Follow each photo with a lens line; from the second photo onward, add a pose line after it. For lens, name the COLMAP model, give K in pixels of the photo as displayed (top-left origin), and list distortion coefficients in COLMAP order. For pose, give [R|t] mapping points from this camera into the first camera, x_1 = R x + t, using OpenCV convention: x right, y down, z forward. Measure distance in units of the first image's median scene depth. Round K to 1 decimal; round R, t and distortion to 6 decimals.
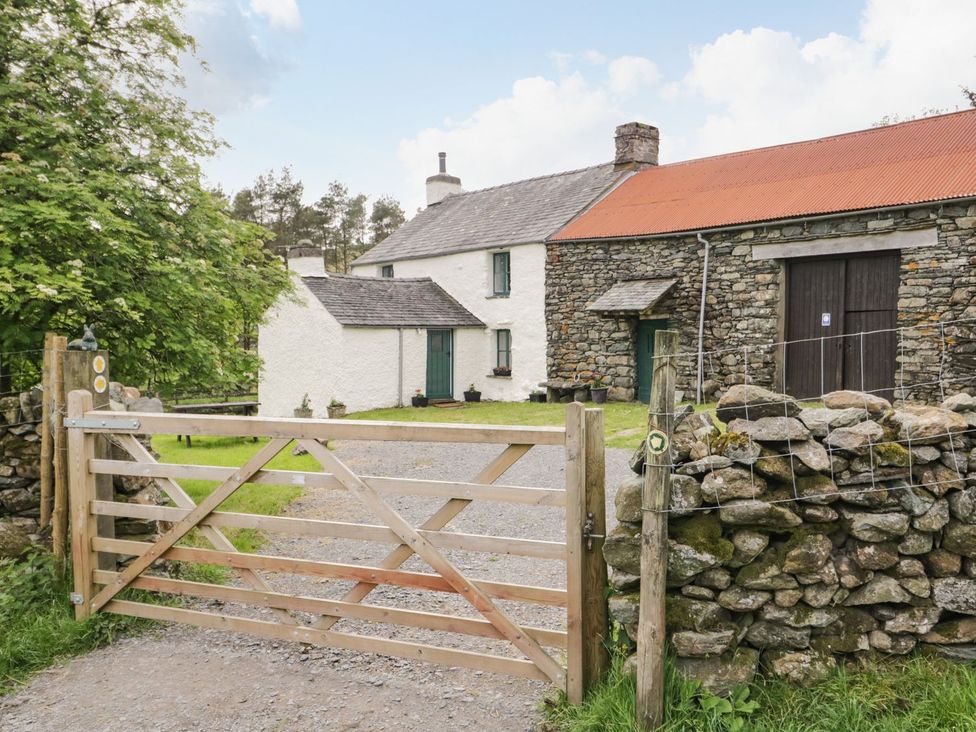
lens RADIAL K [[865.7, 0, 488.0], [0, 865.7, 366.0], [0, 0, 1]] dist [0.012952, -0.000069]
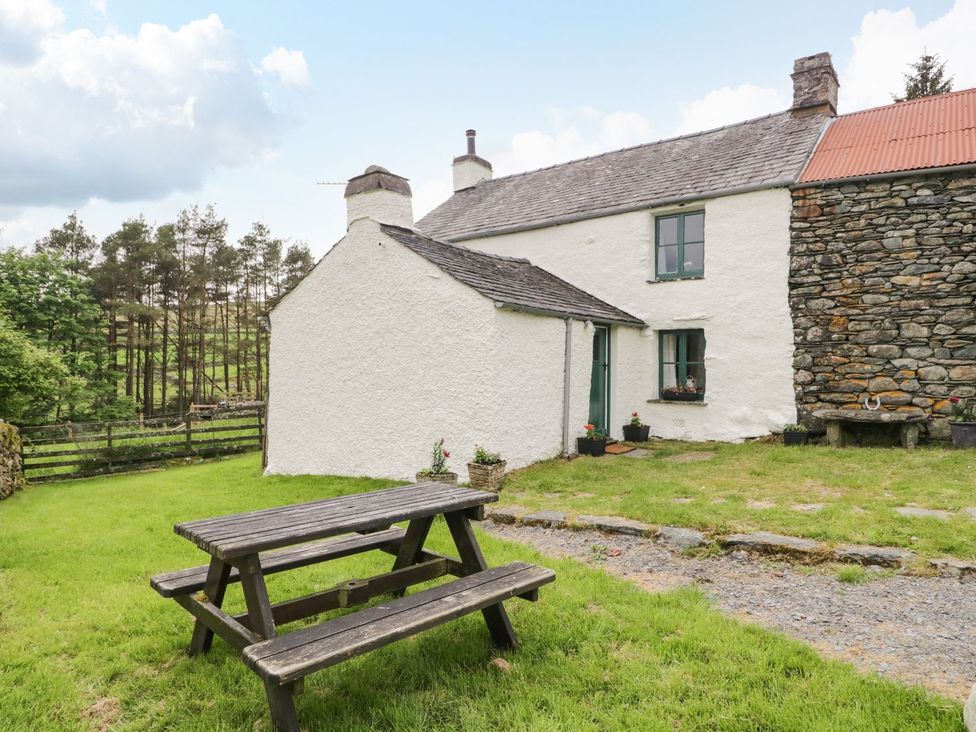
lens RADIAL K [[617.8, 0, 488.0], [0, 617.8, 366.0], [0, 0, 1]] dist [0.003955, -0.007420]
pose [[0.972241, 0.008332, 0.233834, -0.256274], [0.002139, 0.999008, -0.044489, 0.006282], [-0.233972, 0.043754, 0.971258, 0.641567]]
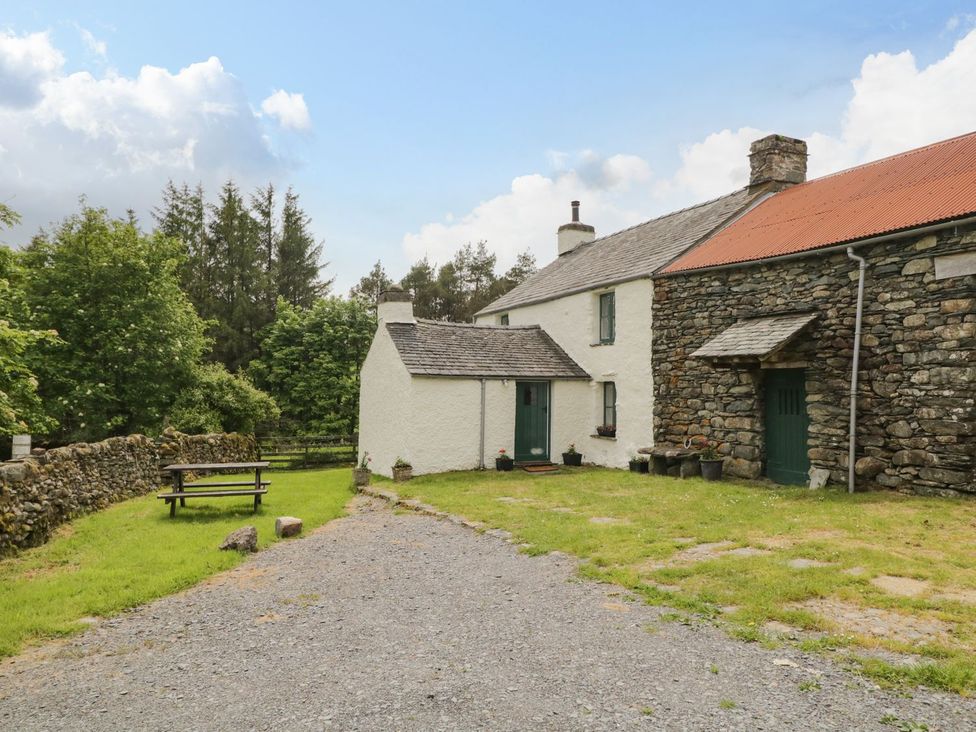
lens RADIAL K [[712.3, 0, 485.8], [0, 712.3, 366.0], [0, 0, 1]] dist [0.009723, -0.009537]
pose [[0.962791, 0.004483, -0.270209, 0.100177], [-0.022956, 0.997605, -0.065244, -0.010260], [0.269269, 0.069019, 0.960589, 0.318537]]
